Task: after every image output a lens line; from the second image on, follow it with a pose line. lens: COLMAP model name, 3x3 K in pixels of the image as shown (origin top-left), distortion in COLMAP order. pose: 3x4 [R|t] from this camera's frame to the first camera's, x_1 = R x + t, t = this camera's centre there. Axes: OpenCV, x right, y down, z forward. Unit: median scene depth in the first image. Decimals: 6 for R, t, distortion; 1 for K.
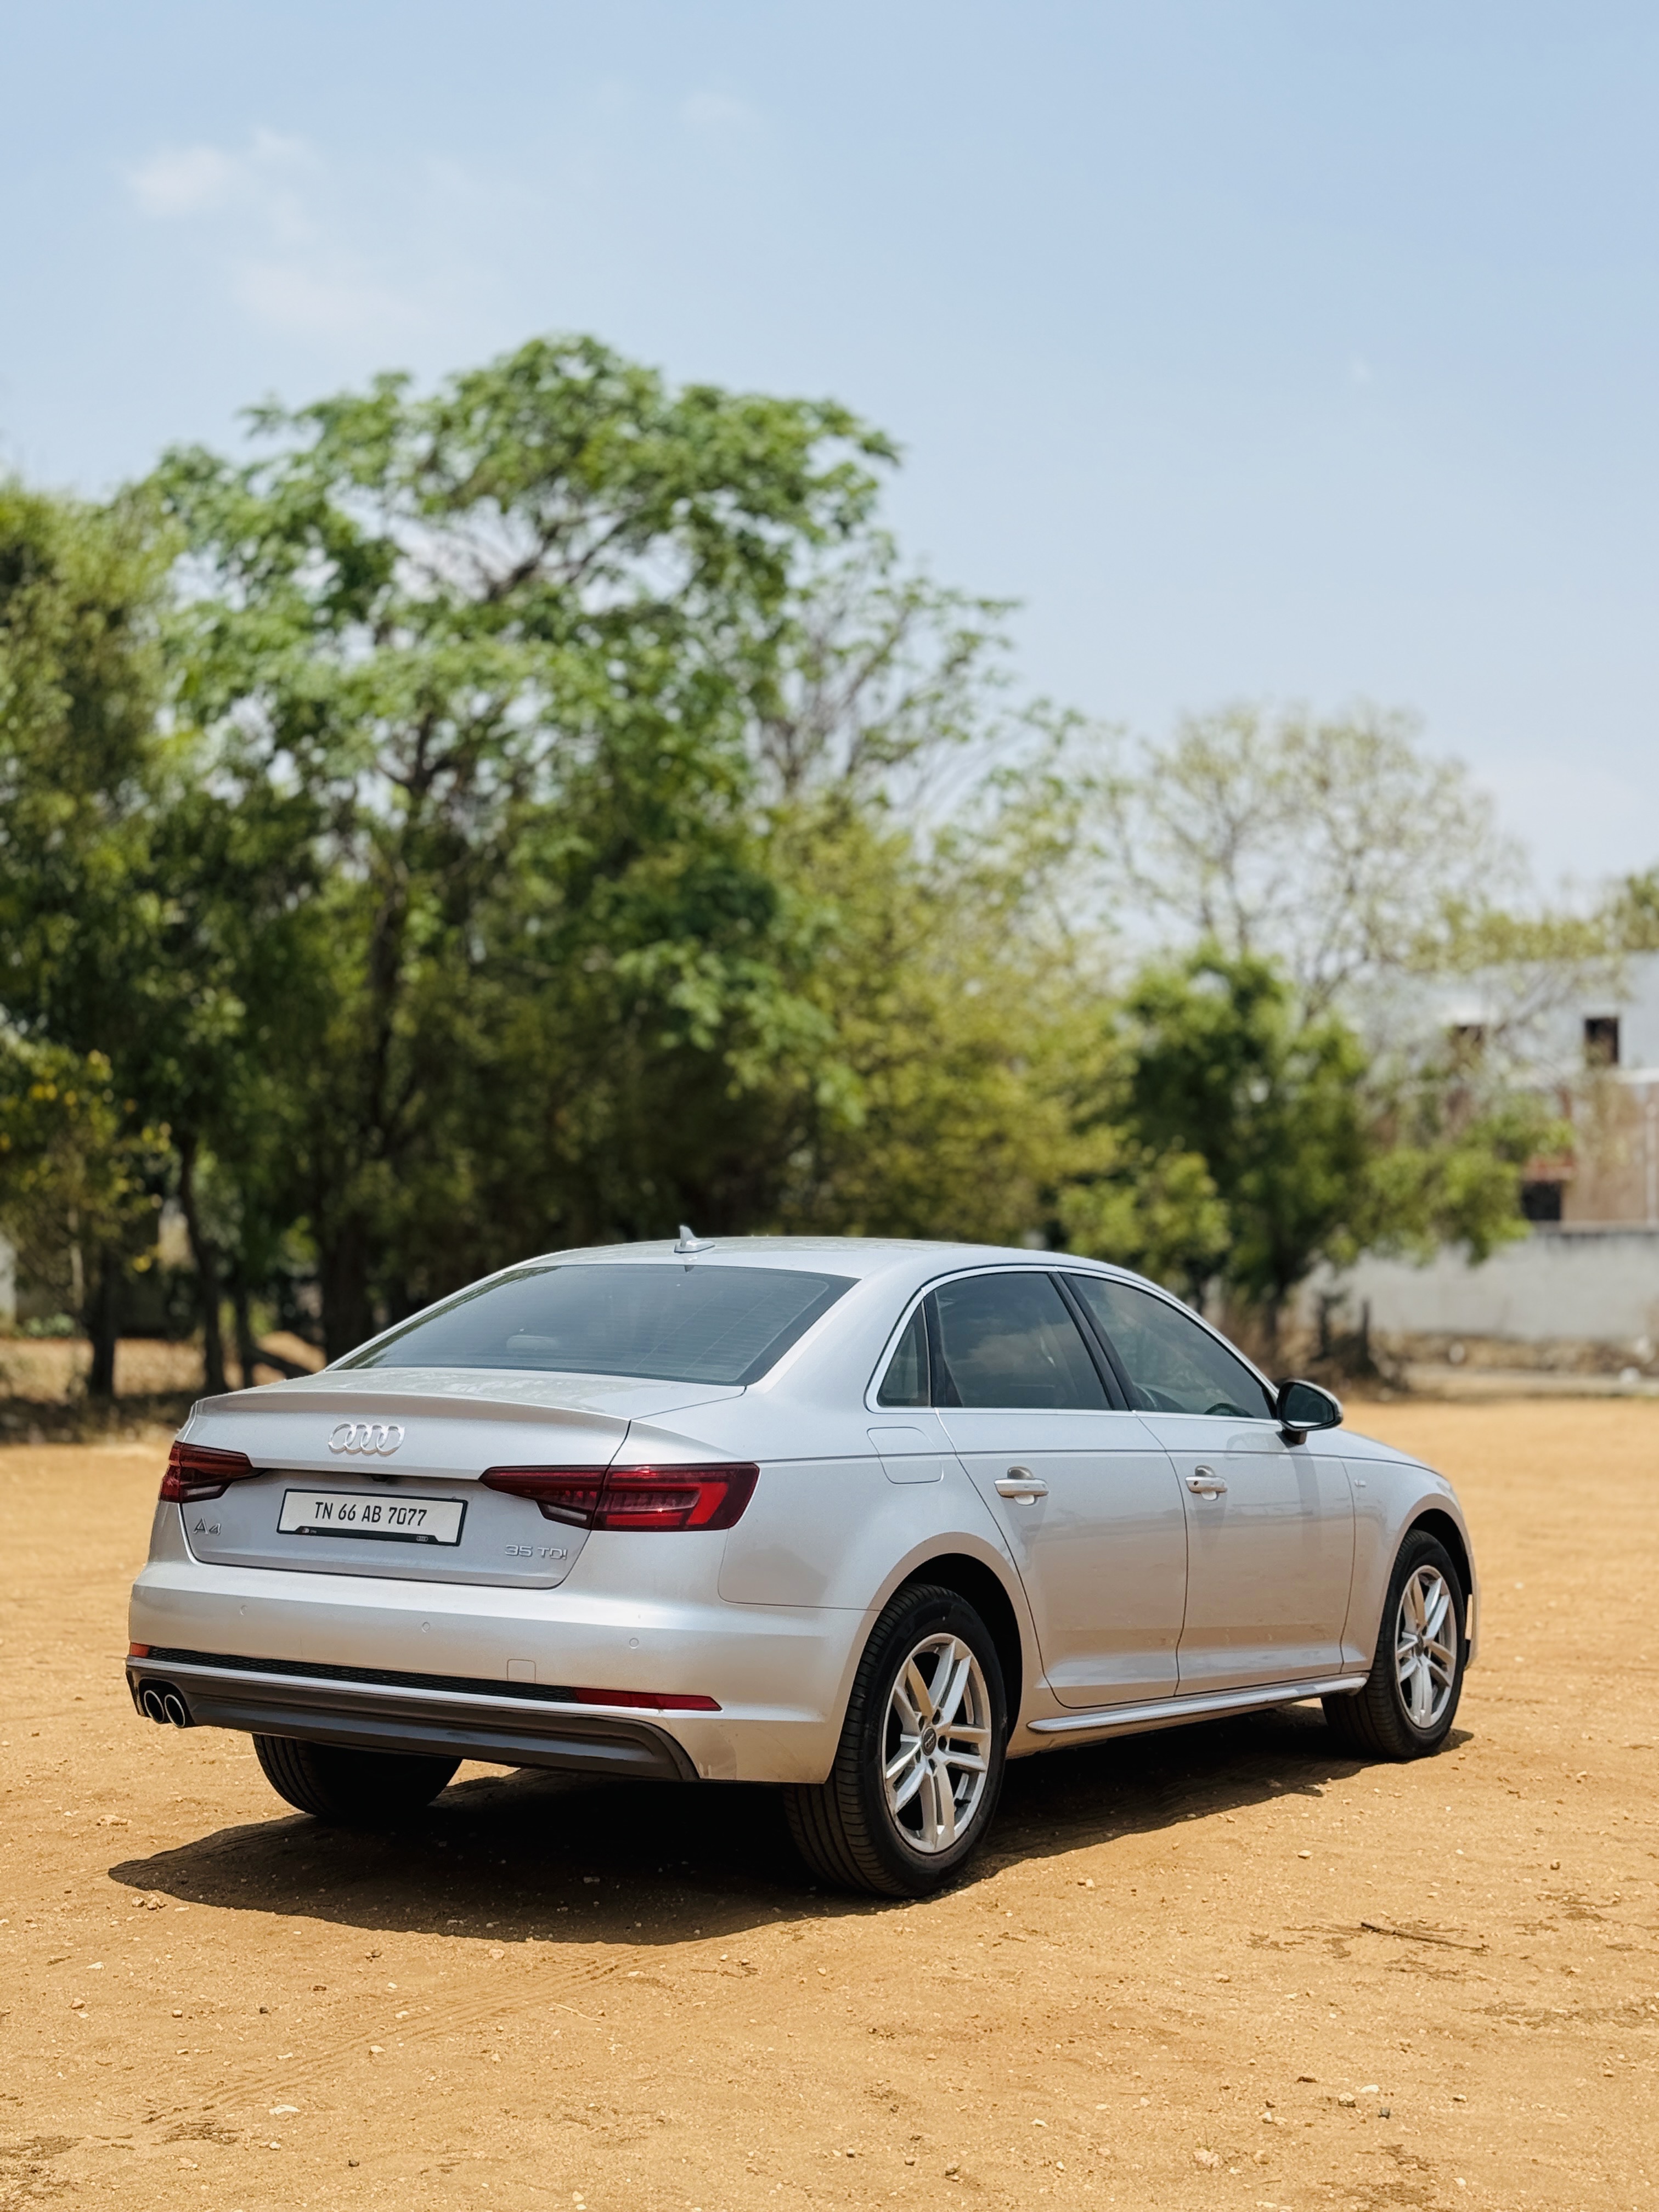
lens RADIAL K [[3065.7, 0, 816.4], [0, 3065.7, 1110.8], [0, 0, 1]] dist [0.095982, 0.000000]
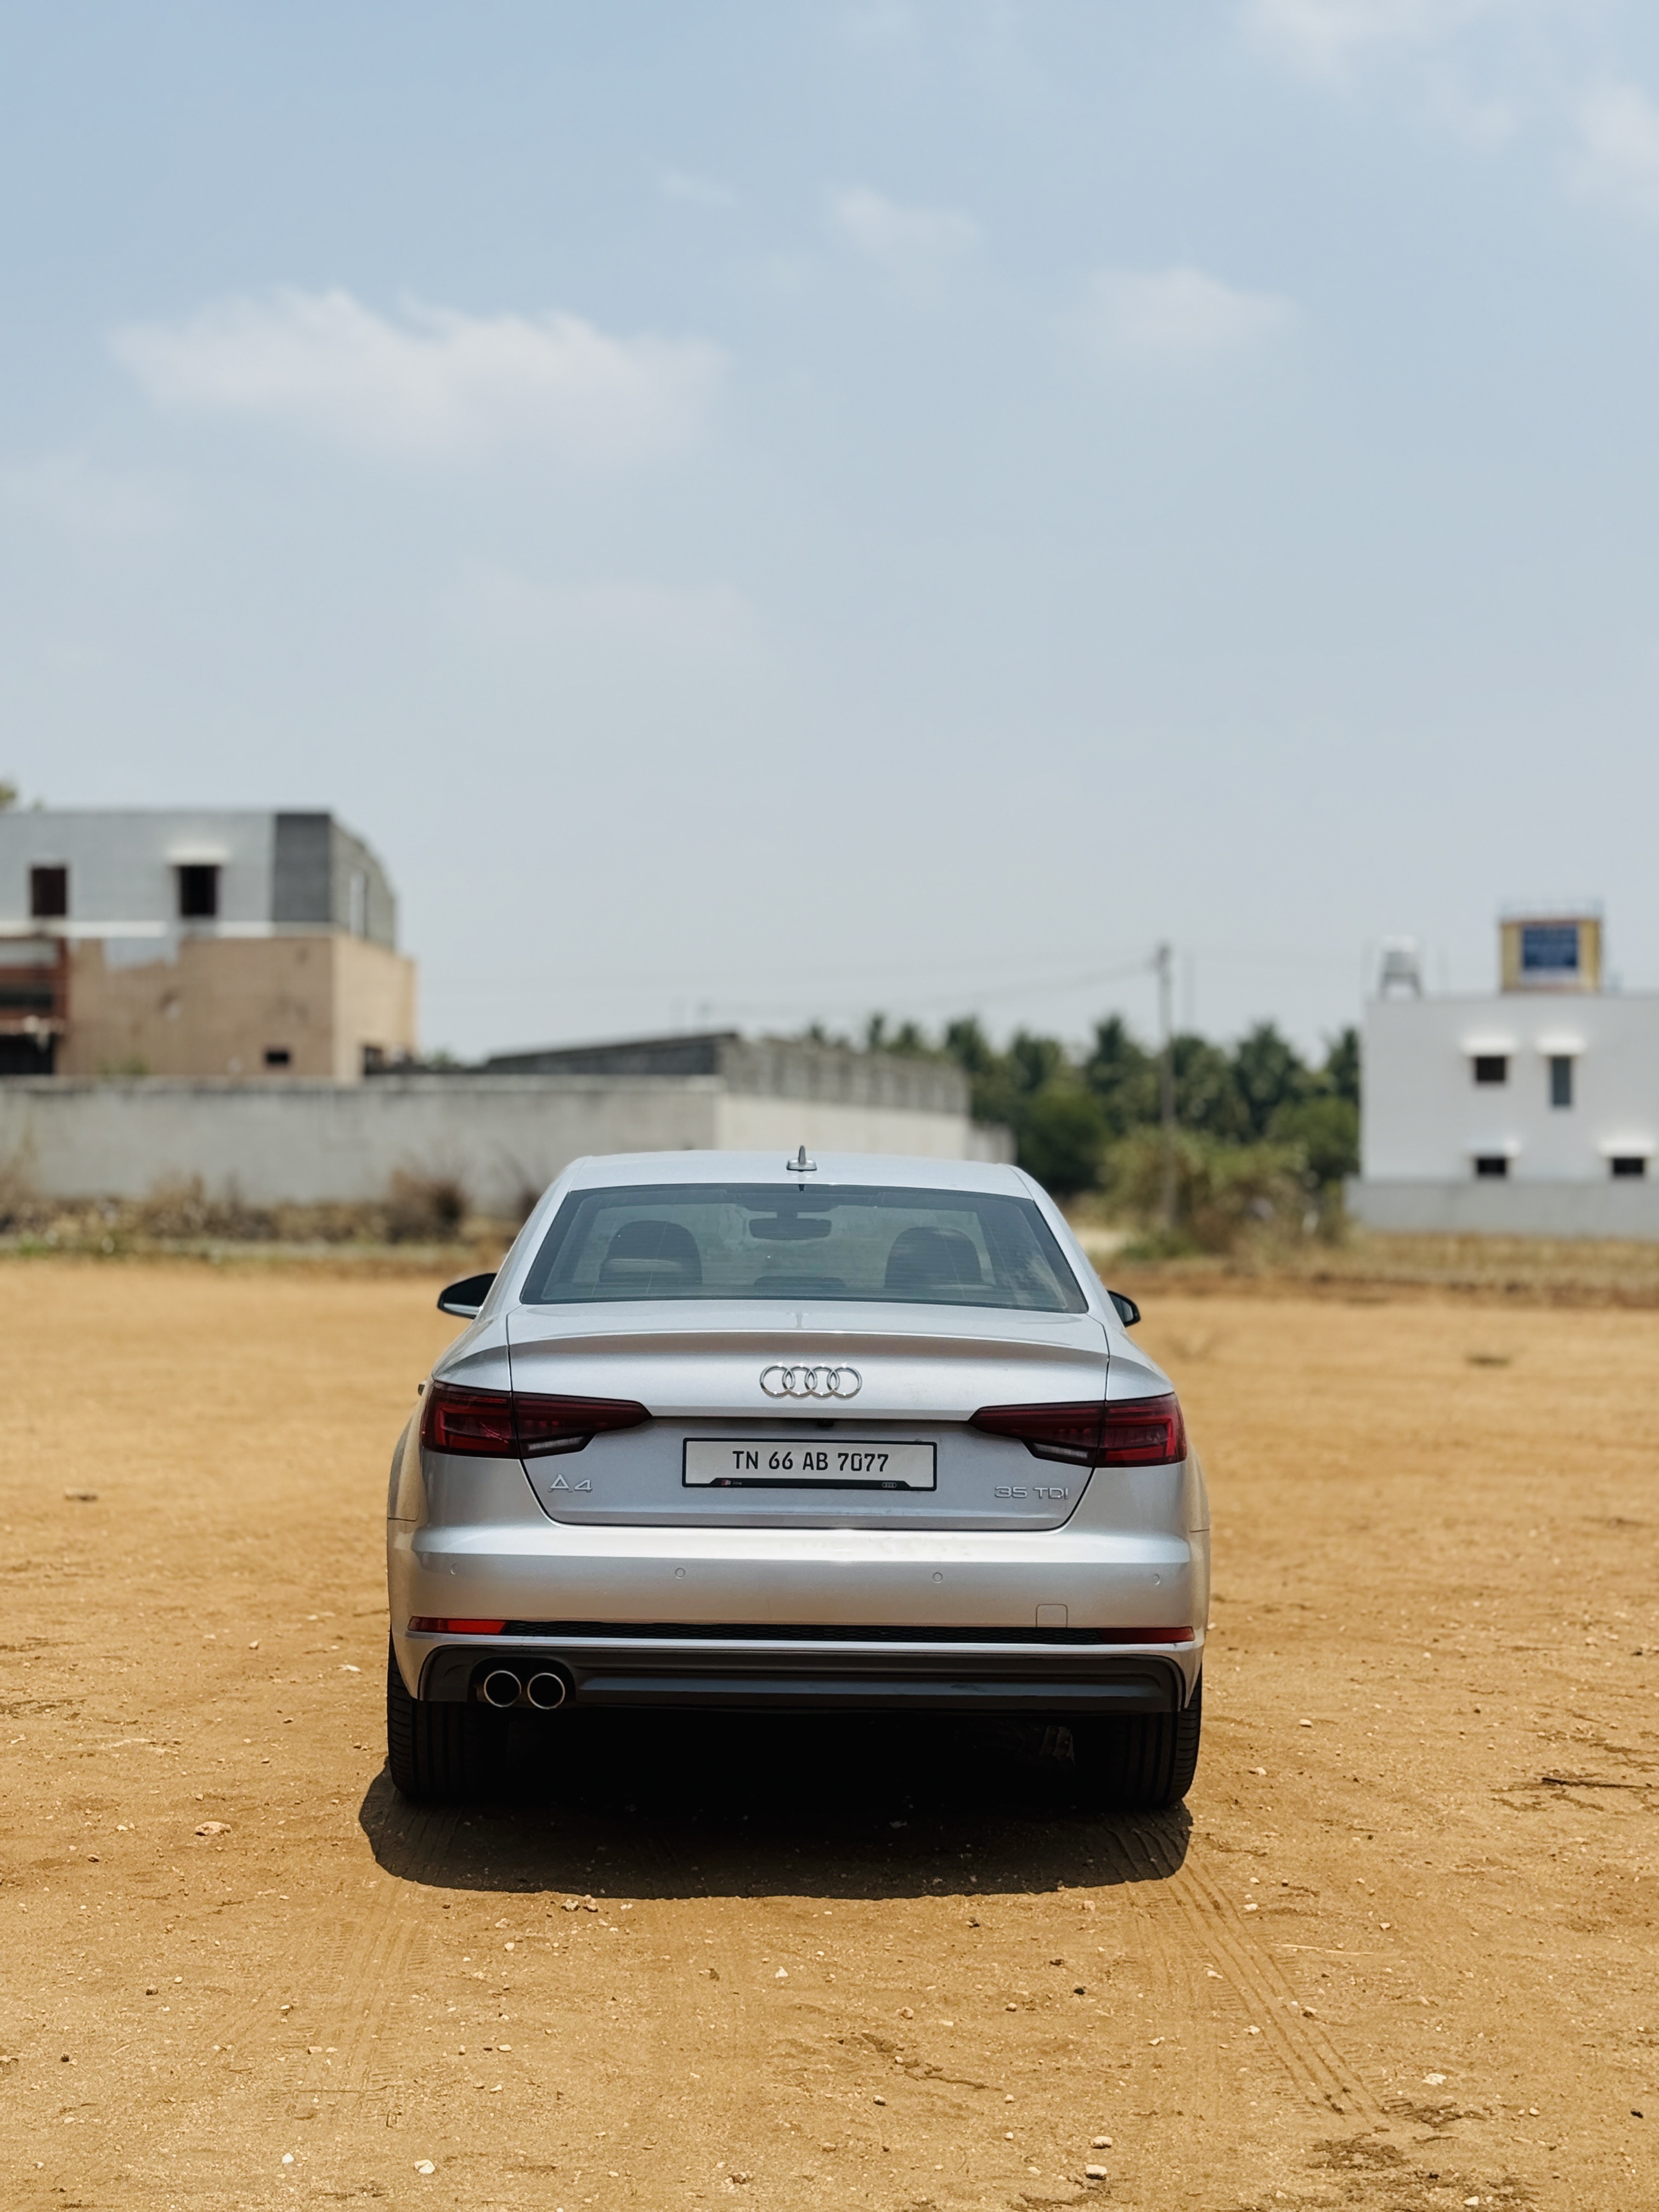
lens RADIAL K [[3065.7, 0, 830.4], [0, 3065.7, 1092.3], [0, 0, 1]] dist [0.095982, 0.000000]
pose [[0.816710, 0.014938, 0.576855, -0.686013], [-0.040472, 0.998686, 0.031438, -0.010213], [-0.575627, -0.049023, 0.816241, 0.246151]]
